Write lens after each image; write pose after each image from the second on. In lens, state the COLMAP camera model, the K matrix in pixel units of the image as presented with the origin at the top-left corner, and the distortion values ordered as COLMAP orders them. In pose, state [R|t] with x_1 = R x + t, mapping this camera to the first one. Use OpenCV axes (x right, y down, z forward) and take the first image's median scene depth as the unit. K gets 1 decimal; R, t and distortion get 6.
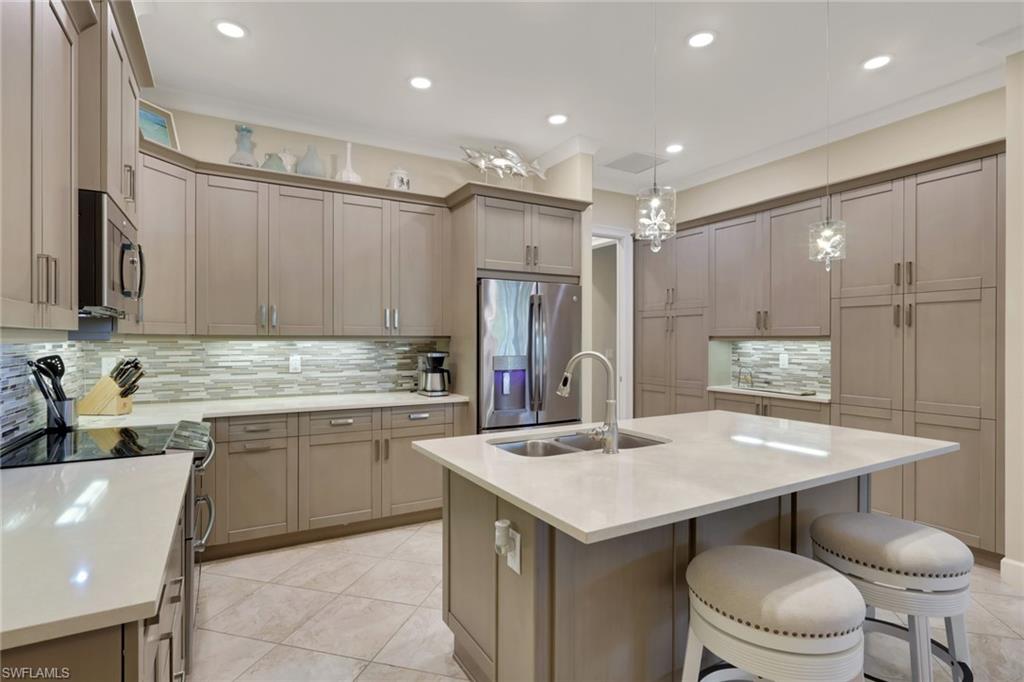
lens RADIAL K [[513.1, 0, 515.3], [0, 513.1, 340.5], [0, 0, 1]] dist [0.003349, 0.000265]
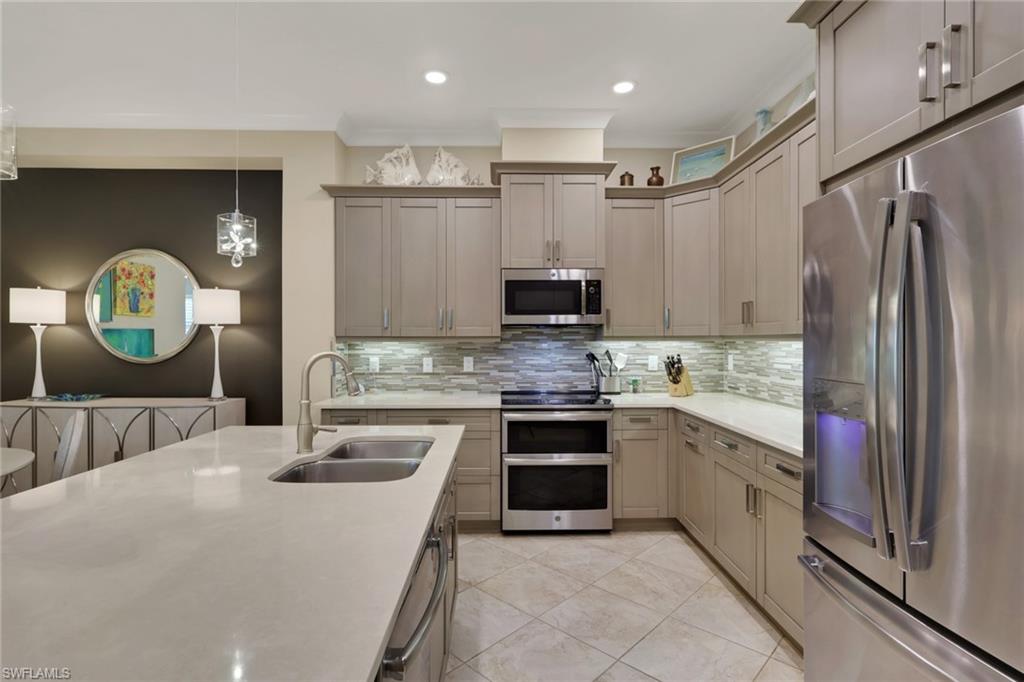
lens RADIAL K [[513.1, 0, 513.6], [0, 513.1, 342.0], [0, 0, 1]] dist [0.003349, 0.000265]
pose [[-0.500245, 0.002063, -0.865882, 0.445083], [0.005072, 0.999987, -0.000548, 0.000337], [0.865869, -0.004666, -0.500249, 0.967225]]
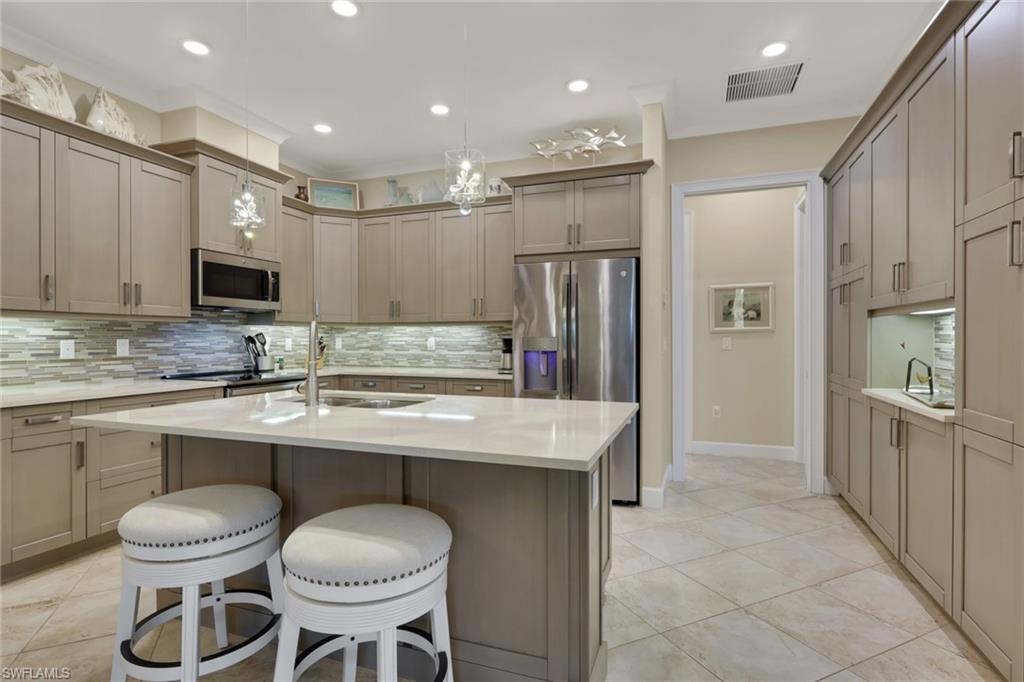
lens RADIAL K [[513.1, 0, 519.0], [0, 513.1, 335.5], [0, 0, 1]] dist [0.003349, 0.000265]
pose [[0.636689, -0.006256, -0.771095, 0.736360], [0.003850, 0.999980, -0.004935, 0.030524], [0.771111, 0.000173, 0.636701, 0.316685]]
